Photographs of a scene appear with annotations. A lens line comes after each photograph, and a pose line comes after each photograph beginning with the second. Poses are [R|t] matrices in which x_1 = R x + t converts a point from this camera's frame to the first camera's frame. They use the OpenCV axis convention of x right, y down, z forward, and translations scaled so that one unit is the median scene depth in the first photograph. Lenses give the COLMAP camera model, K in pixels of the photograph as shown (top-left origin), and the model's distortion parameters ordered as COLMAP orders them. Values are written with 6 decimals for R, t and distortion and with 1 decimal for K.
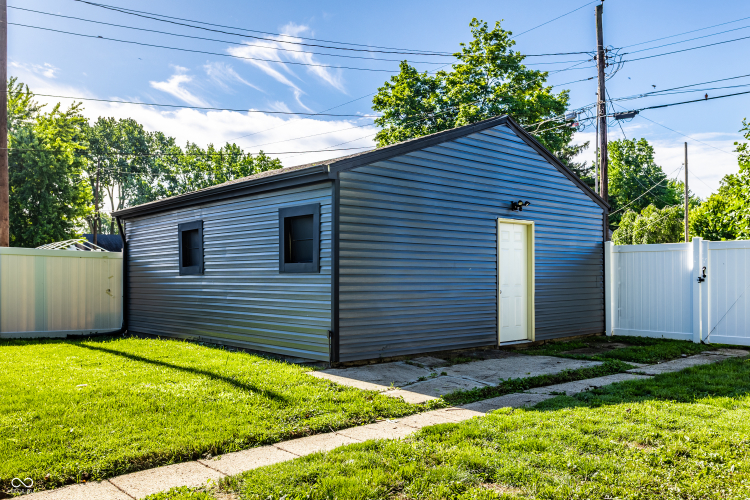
lens RADIAL K [[643.1, 0, 375.0], [0, 643.1, 273.6], [0, 0, 1]] dist [0.036520, -0.007177]
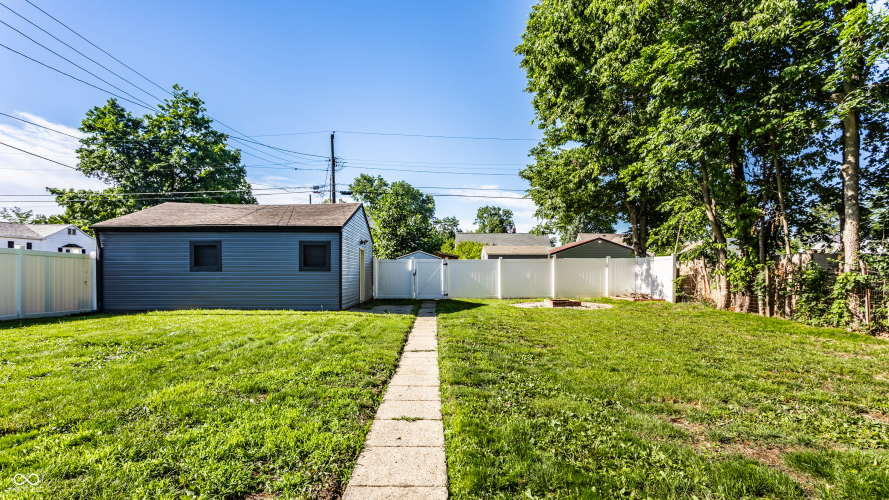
lens RADIAL K [[450.4, 0, 442.4], [0, 450.4, 273.7], [0, 0, 1]] dist [0.000281, -0.000251]
pose [[0.660479, 0.001727, 0.750842, -0.189878], [-0.008692, 0.999948, 0.005347, -0.001002], [-0.750794, -0.010058, 0.660460, -0.063740]]
